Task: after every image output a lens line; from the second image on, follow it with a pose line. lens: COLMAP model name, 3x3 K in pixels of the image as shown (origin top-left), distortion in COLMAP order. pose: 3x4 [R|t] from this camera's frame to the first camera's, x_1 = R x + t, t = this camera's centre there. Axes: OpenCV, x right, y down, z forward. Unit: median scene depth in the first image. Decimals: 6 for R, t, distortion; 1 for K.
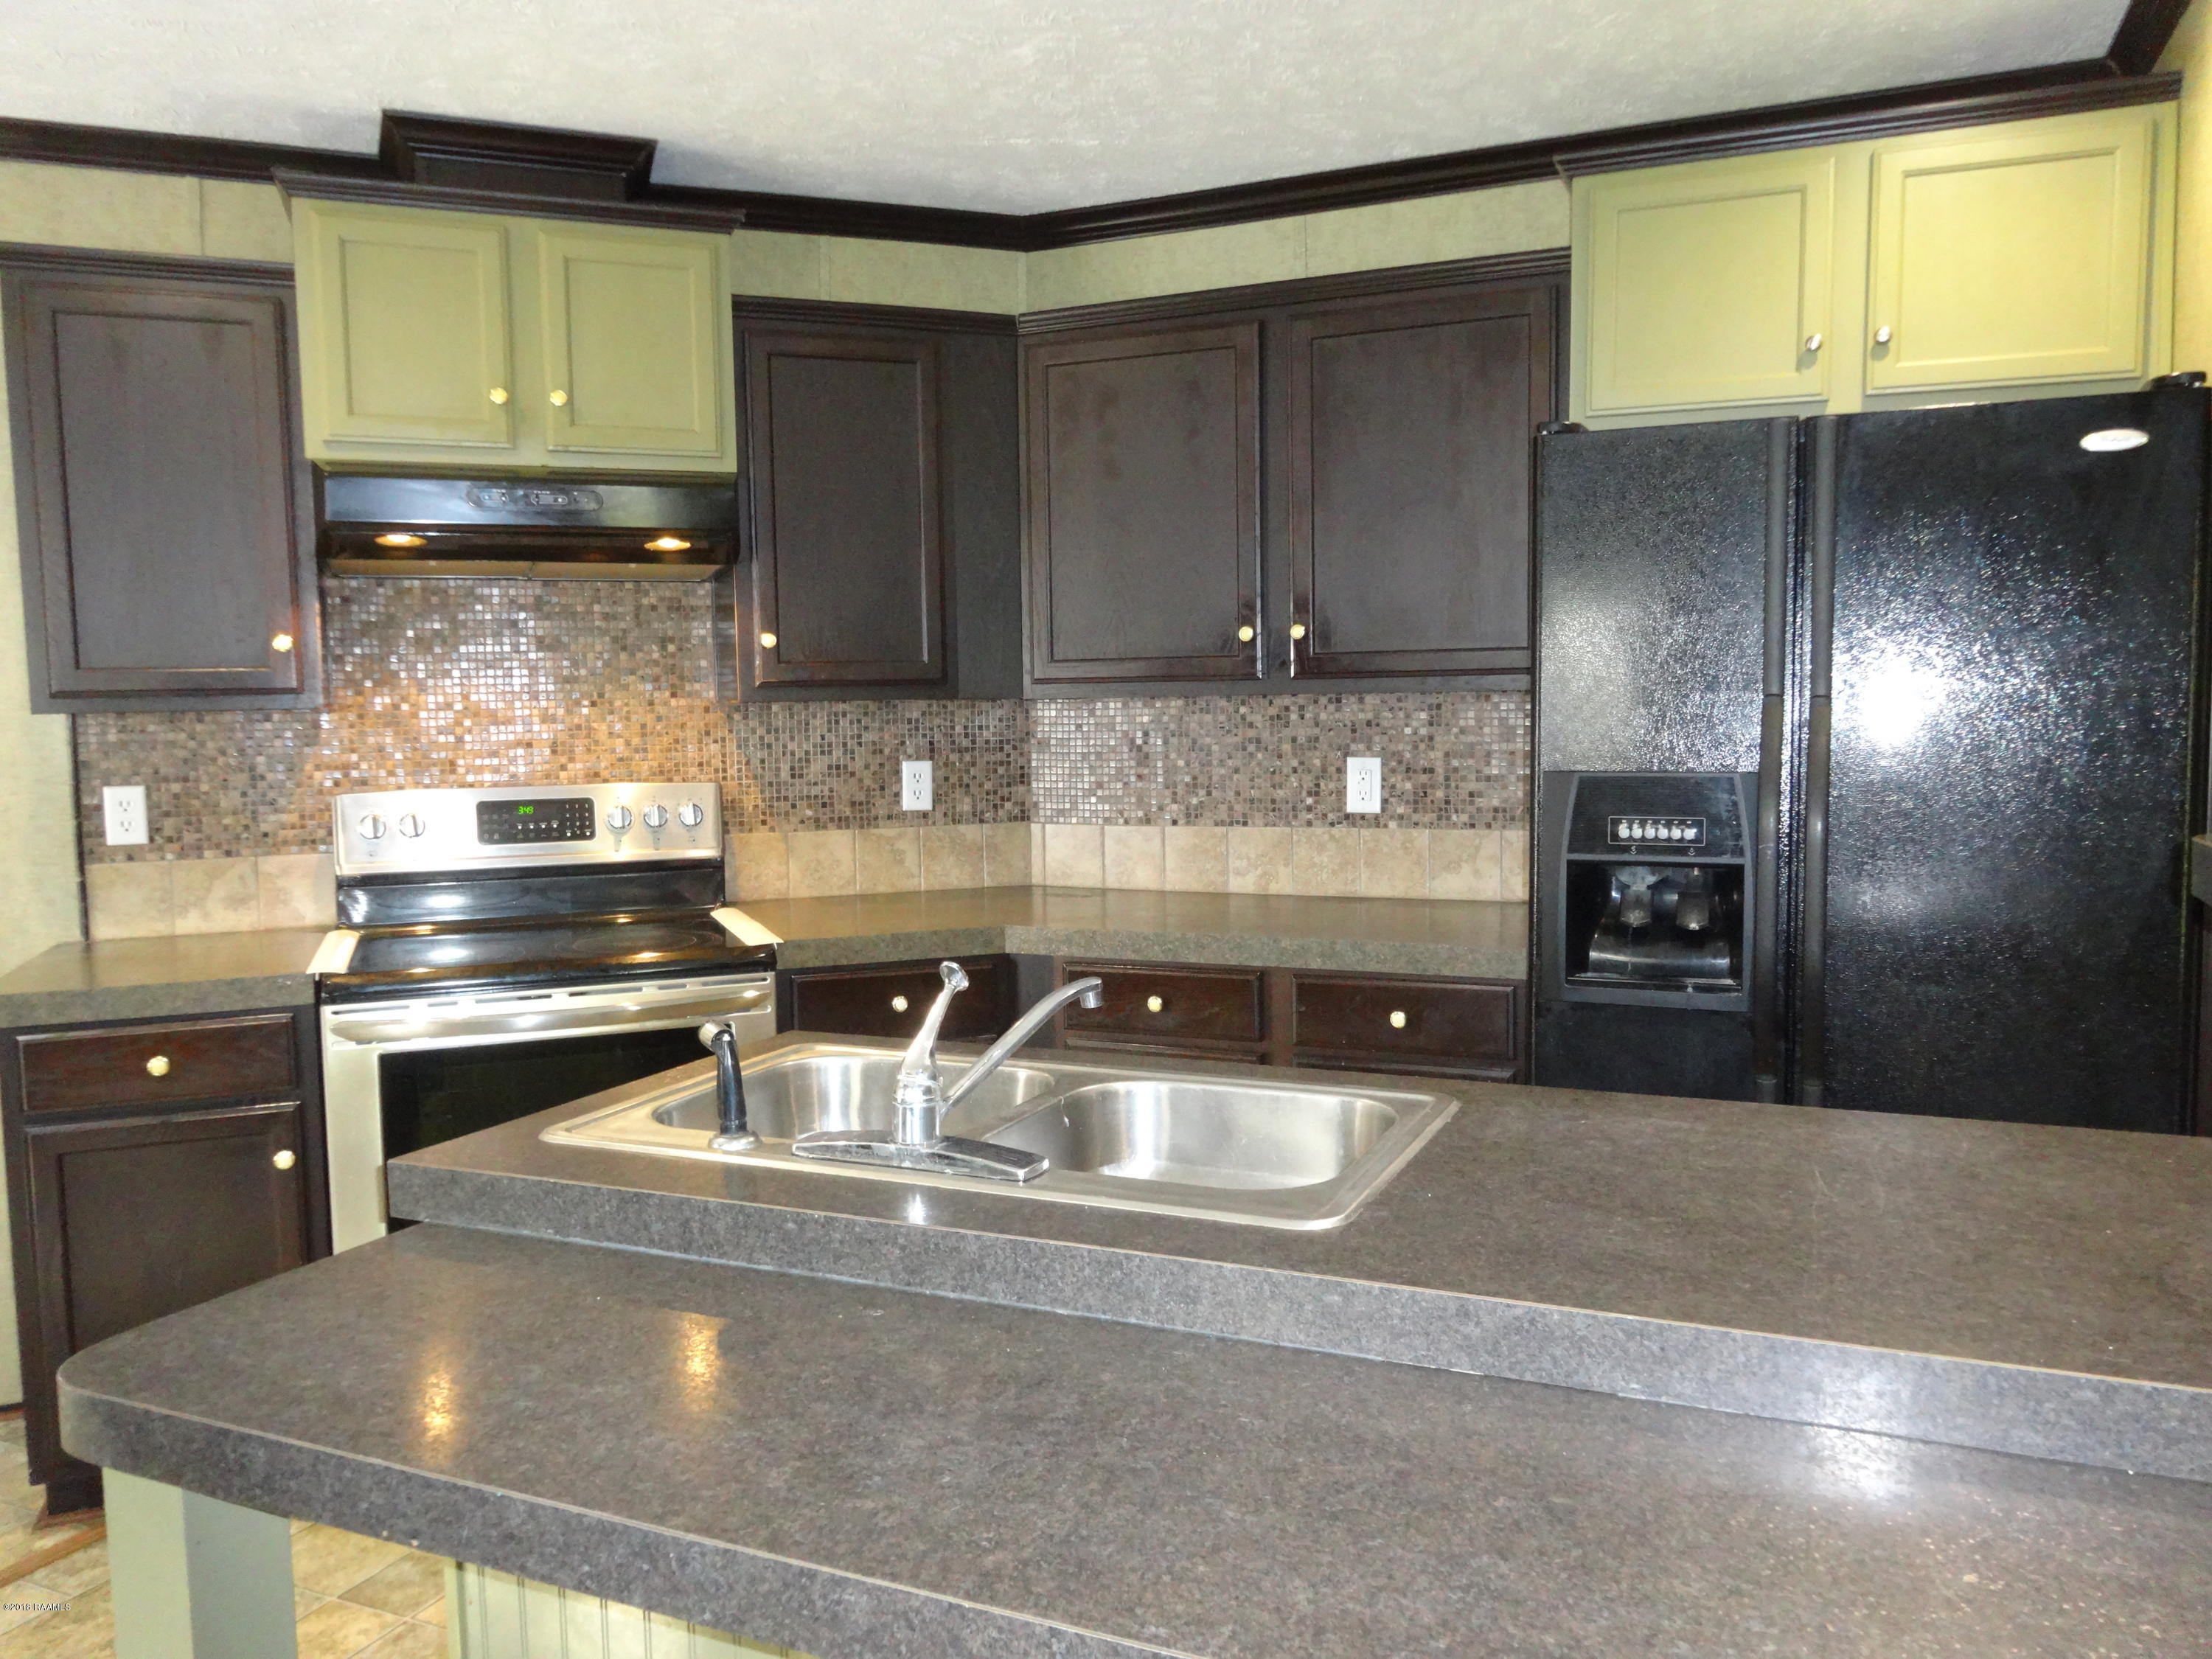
lens RADIAL K [[1625.3, 0, 1106.0], [0, 1625.3, 829.5], [0, 0, 1]] dist [-0.005152, -0.001699]
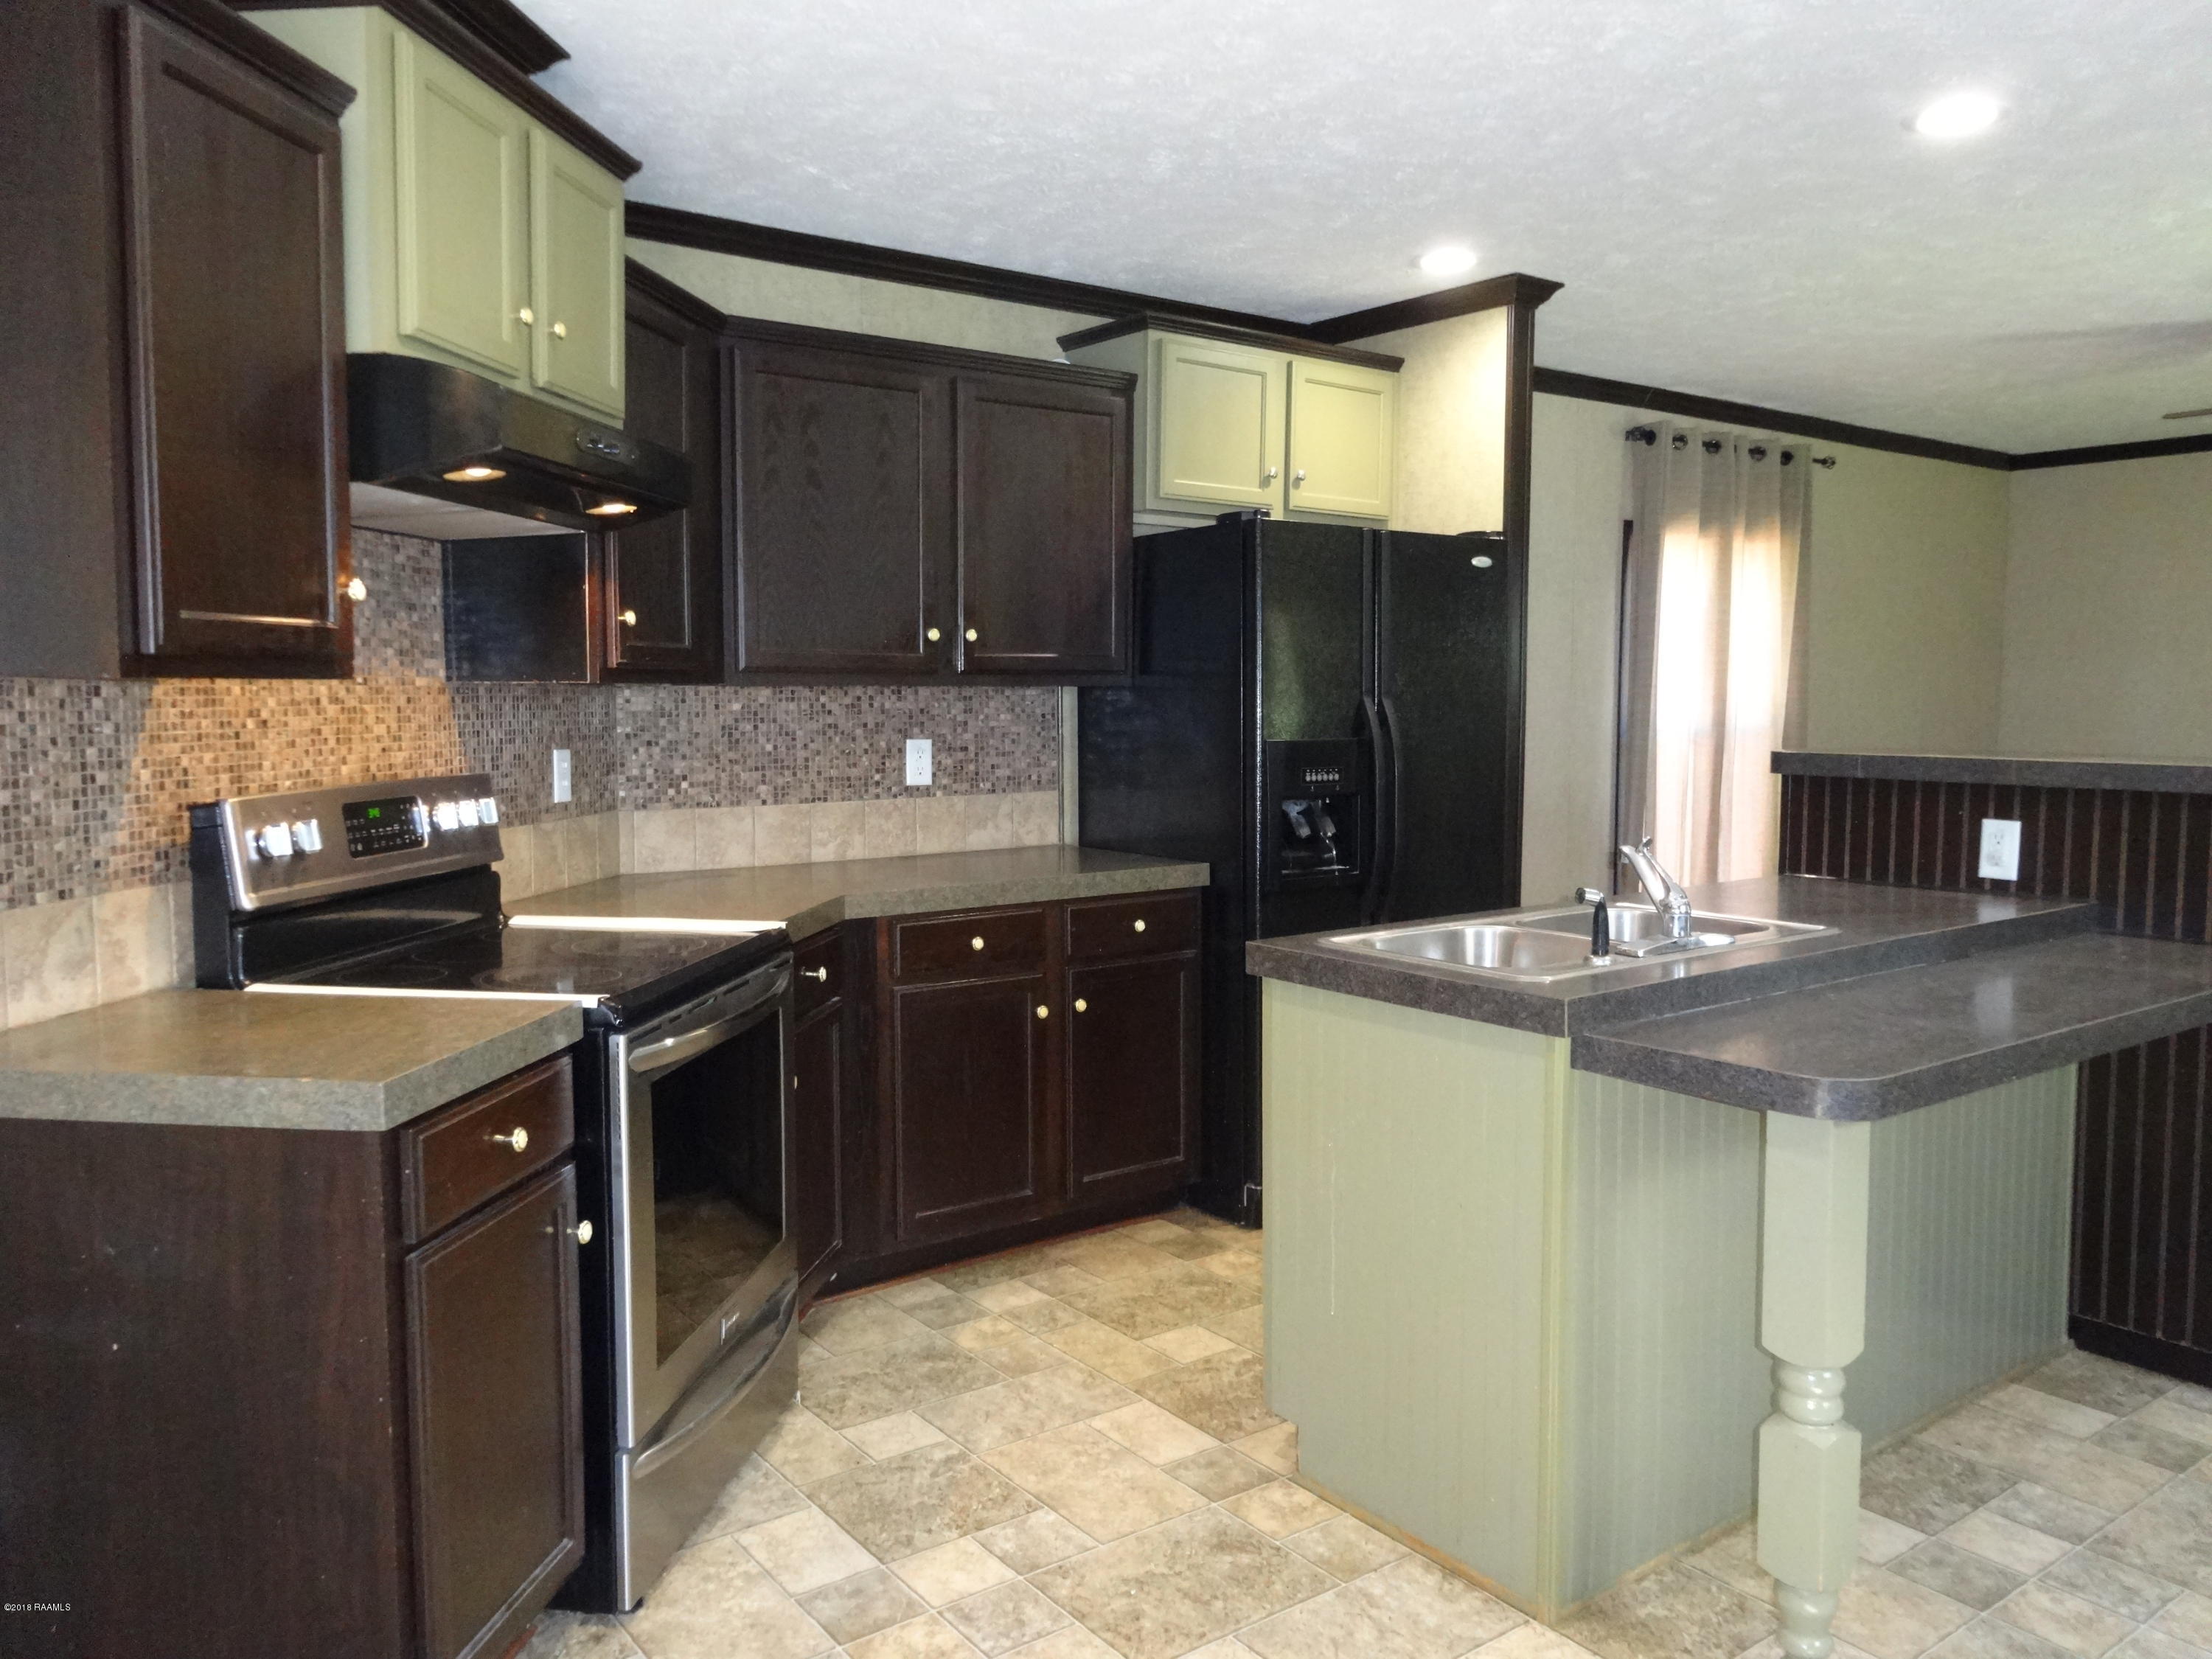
lens RADIAL K [[1625.3, 0, 1106.0], [0, 1625.3, 829.5], [0, 0, 1]] dist [-0.005152, -0.001699]
pose [[0.497426, -0.056817, 0.865644, -0.831560], [0.062272, 0.997617, 0.029696, -0.004559], [-0.865268, 0.039134, 0.499779, 0.278149]]
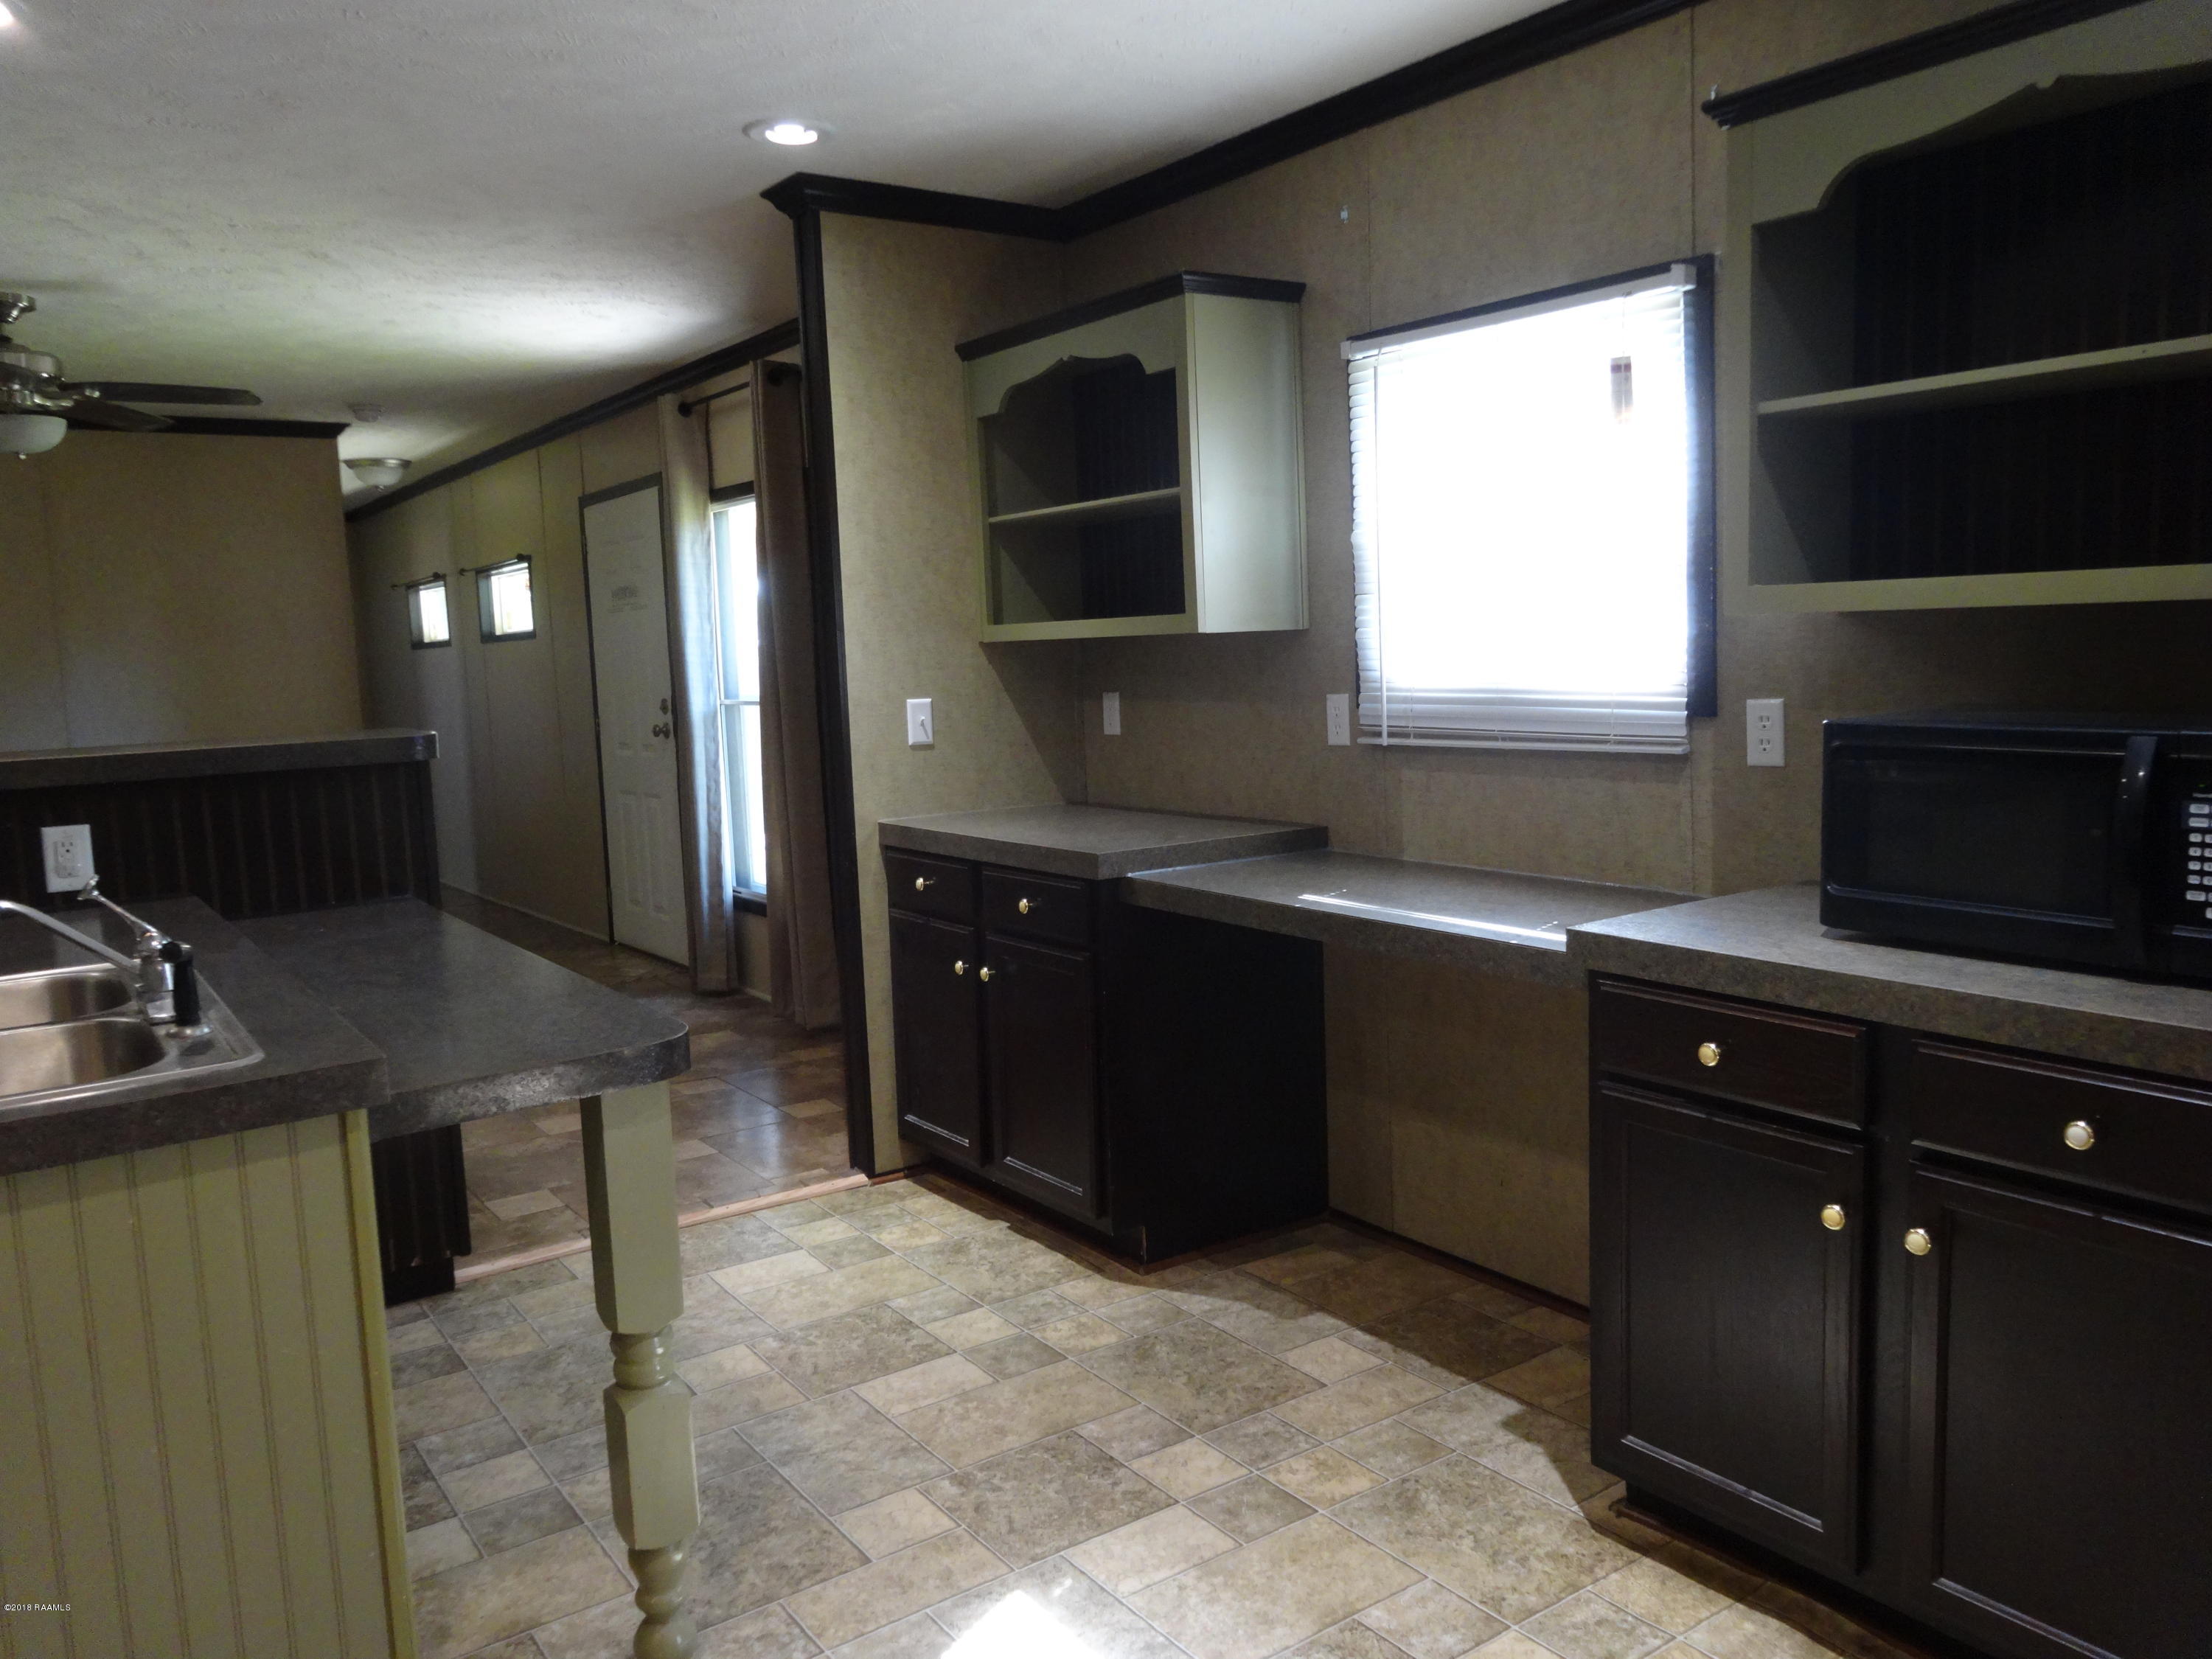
lens RADIAL K [[1625.3, 0, 1106.0], [0, 1625.3, 829.5], [0, 0, 1]] dist [-0.005152, -0.001699]
pose [[-0.862822, -0.015877, 0.505258, -0.645200], [0.093427, 0.977280, 0.190252, -0.057261], [-0.496799, 0.211358, -0.841735, 0.740490]]
